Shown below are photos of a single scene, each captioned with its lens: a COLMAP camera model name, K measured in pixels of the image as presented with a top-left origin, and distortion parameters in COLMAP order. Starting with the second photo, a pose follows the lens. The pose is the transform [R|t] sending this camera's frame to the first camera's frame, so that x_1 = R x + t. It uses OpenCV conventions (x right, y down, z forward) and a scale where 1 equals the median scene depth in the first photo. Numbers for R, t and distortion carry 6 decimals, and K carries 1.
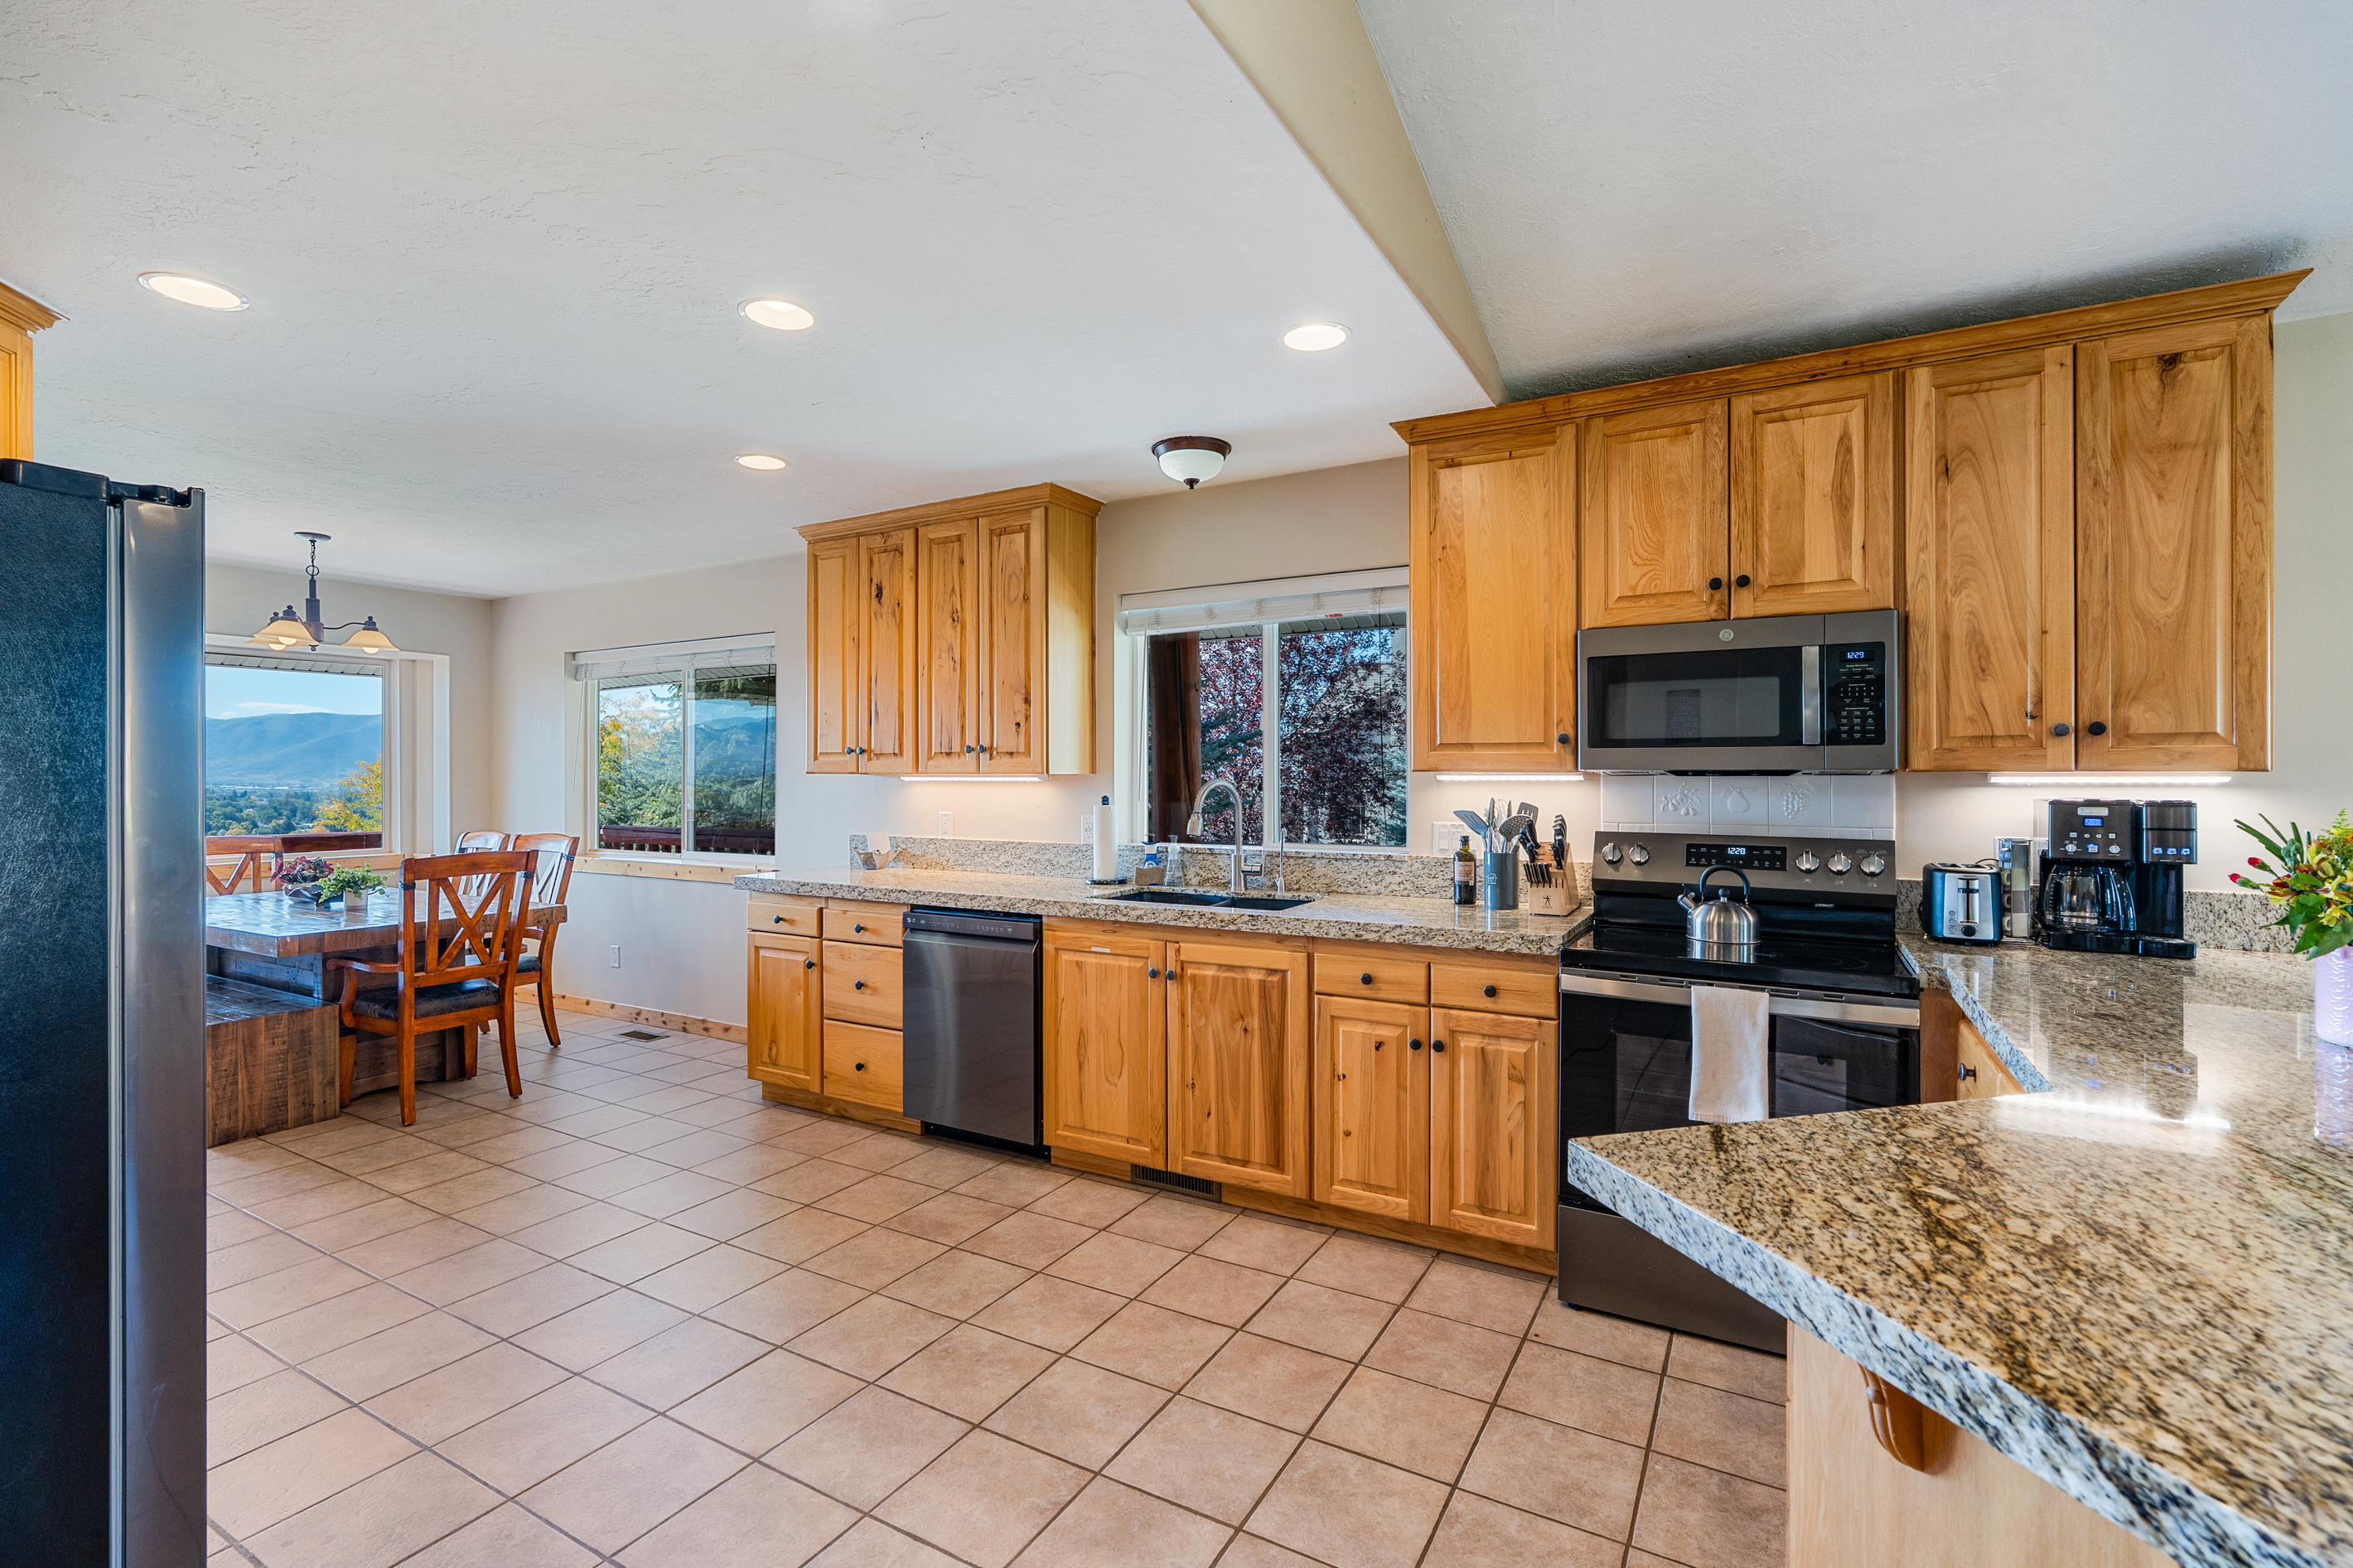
lens RADIAL K [[1075.5, 0, 1180.1], [0, 1075.5, 775.3], [0, 0, 1]] dist [-0.002065, -0.000134]
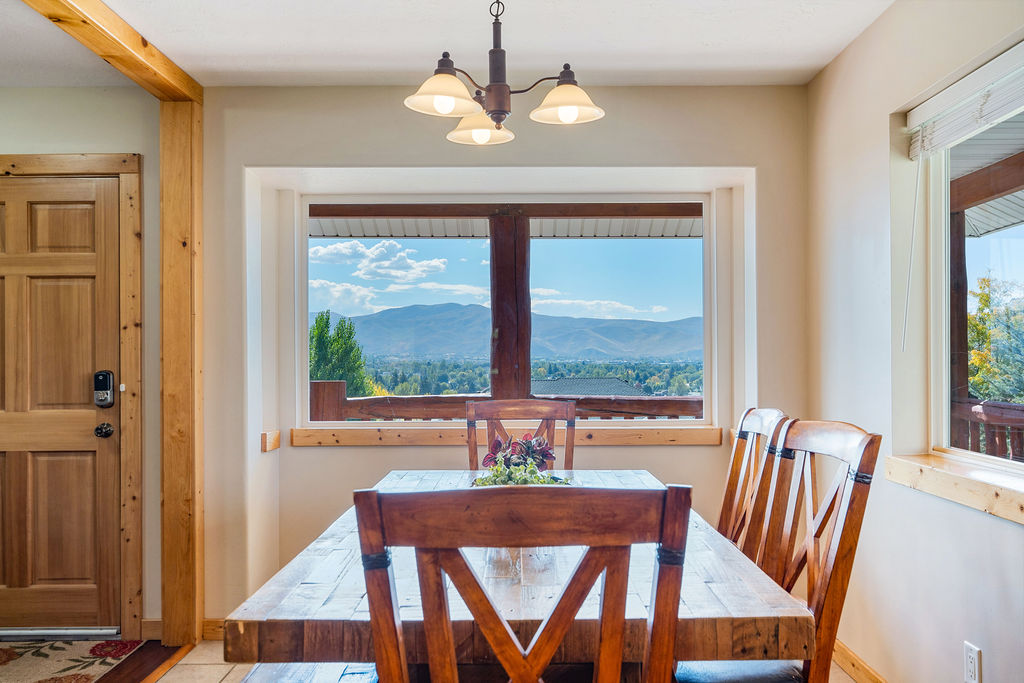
lens RADIAL K [[835.1, 0, 513.3], [0, 835.1, 341.2], [0, 0, 1]] dist [-0.006466, -0.001307]
pose [[0.507821, -0.007074, -0.861433, -0.302909], [-0.001811, 0.999955, -0.009279, 0.017851], [0.861461, 0.006272, 0.507786, 0.631988]]
